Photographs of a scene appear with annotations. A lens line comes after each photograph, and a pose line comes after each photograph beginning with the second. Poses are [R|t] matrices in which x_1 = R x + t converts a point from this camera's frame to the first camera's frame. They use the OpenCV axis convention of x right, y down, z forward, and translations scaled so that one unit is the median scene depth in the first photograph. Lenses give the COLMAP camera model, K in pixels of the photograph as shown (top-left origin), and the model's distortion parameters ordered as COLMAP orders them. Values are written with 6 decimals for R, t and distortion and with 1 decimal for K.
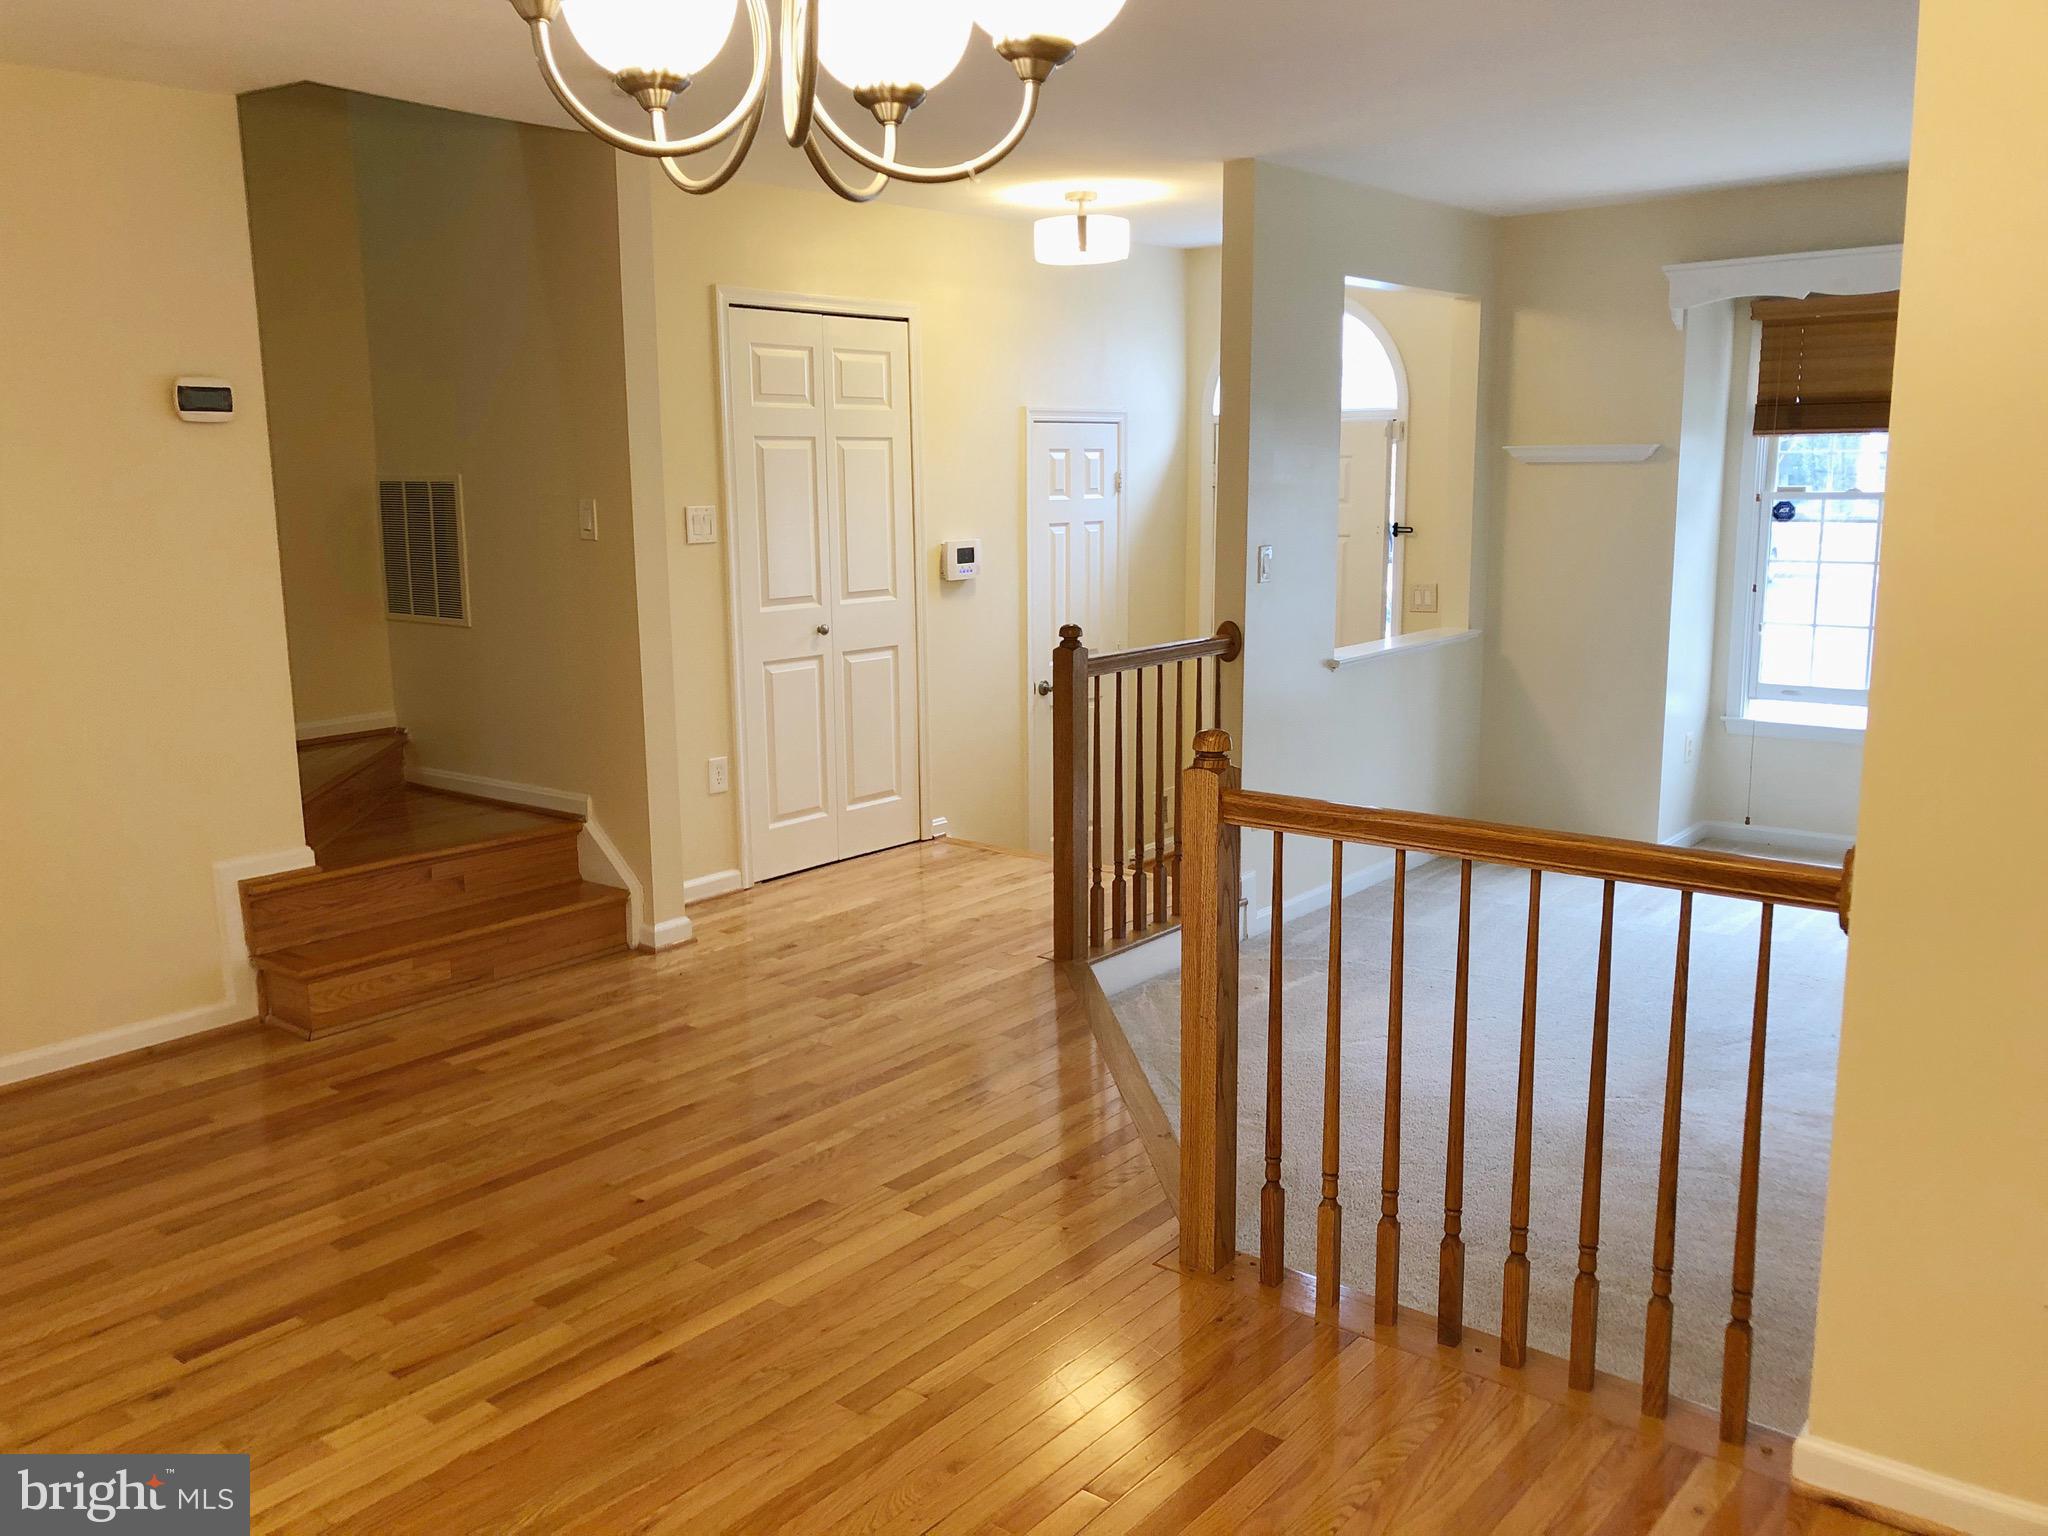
lens RADIAL K [[1670.5, 0, 1036.0], [0, 1670.5, 779.4], [0, 0, 1]] dist [0.066792, -0.099370]
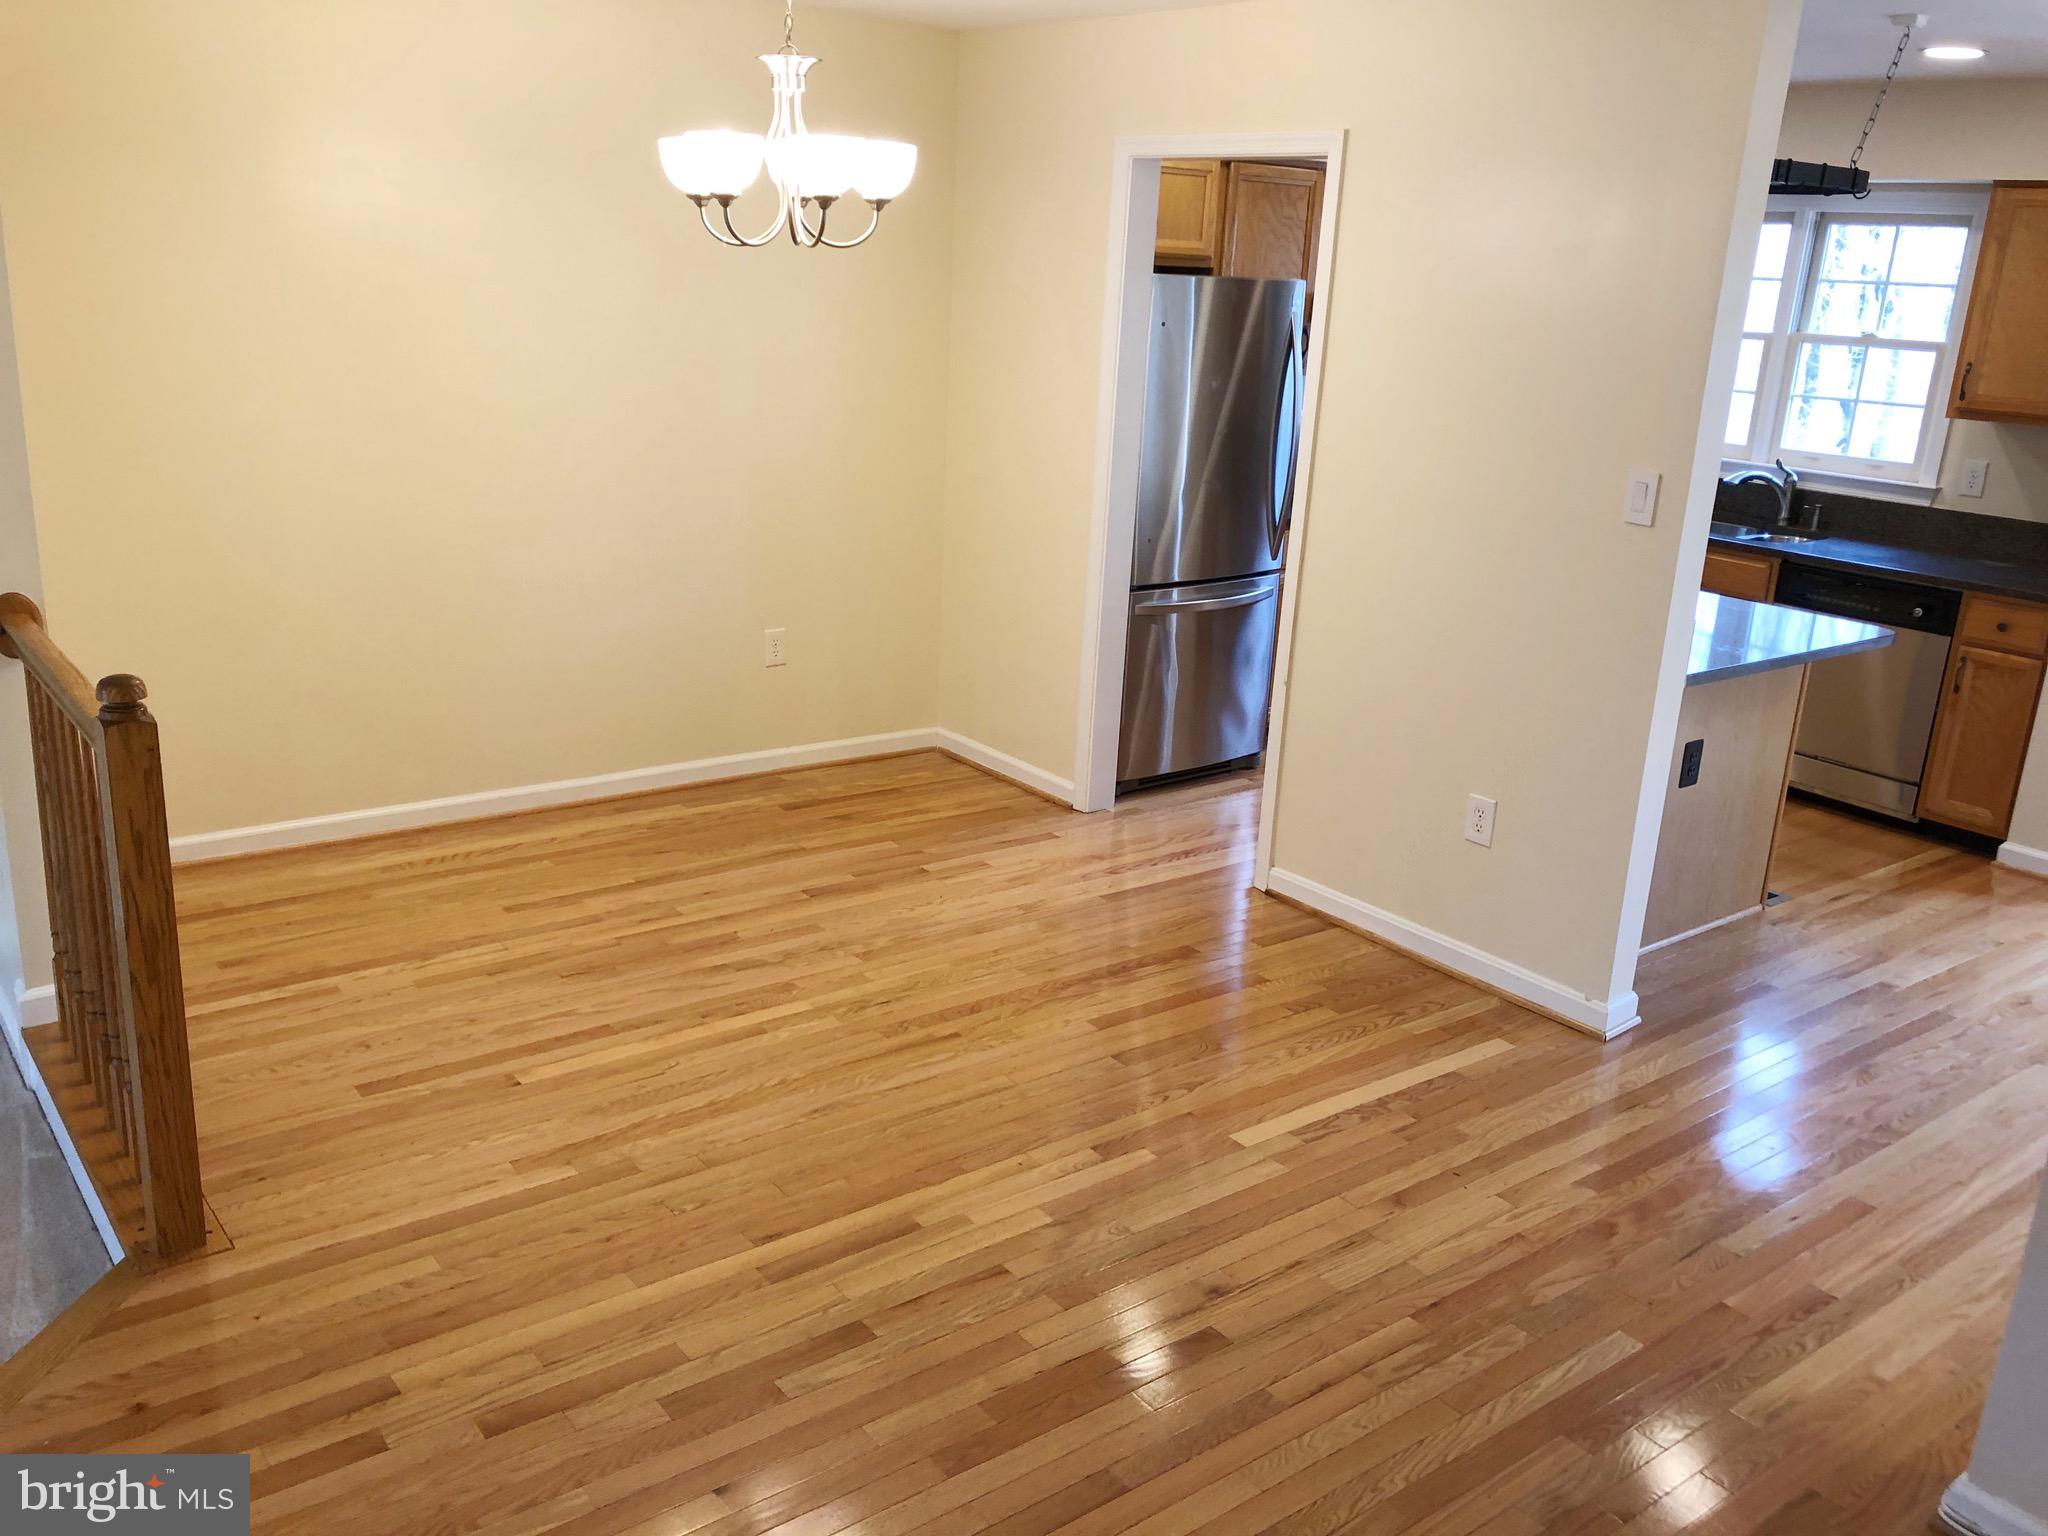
lens RADIAL K [[1664.5, 0, 1035.7], [0, 1664.5, 759.5], [0, 0, 1]] dist [0.064022, -0.101179]
pose [[-0.972381, -0.105391, 0.208251, -0.305253], [-0.000298, 0.892808, 0.450437, -0.212831], [-0.233400, 0.437934, -0.868181, 0.924861]]
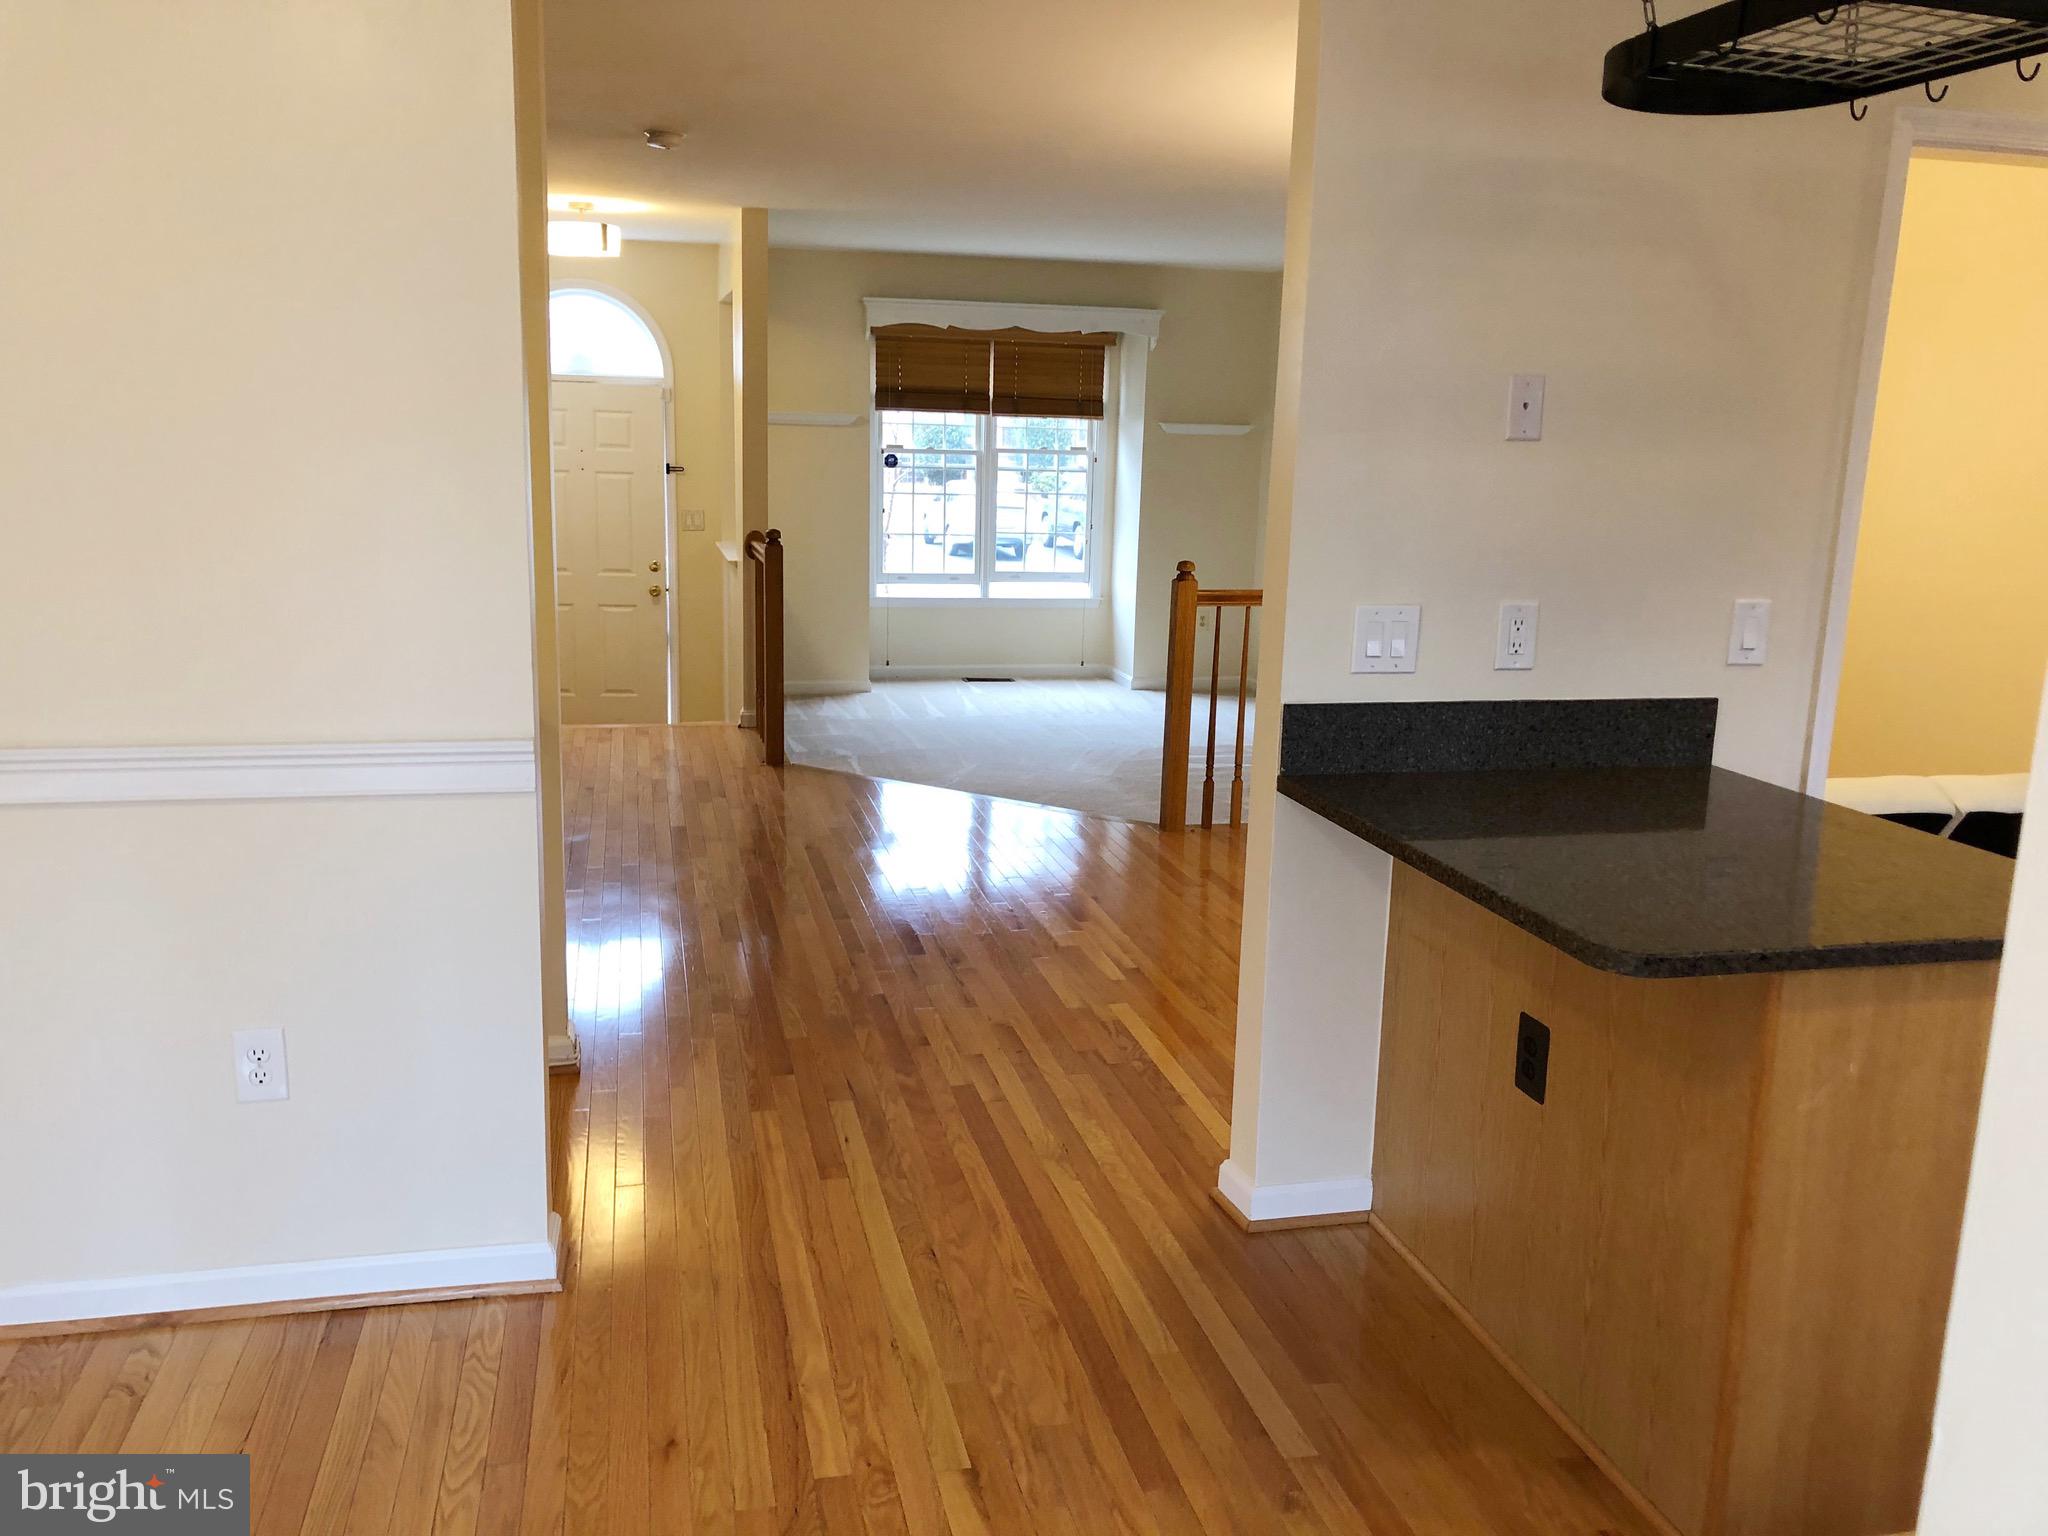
lens RADIAL K [[1670.5, 0, 1036.0], [0, 1670.5, 779.4], [0, 0, 1]] dist [0.066792, -0.099370]
pose [[0.611402, -0.135319, 0.779665, -0.912189], [0.113572, 0.990075, 0.082777, 0.024940], [-0.783128, 0.037938, 0.620702, -0.067672]]
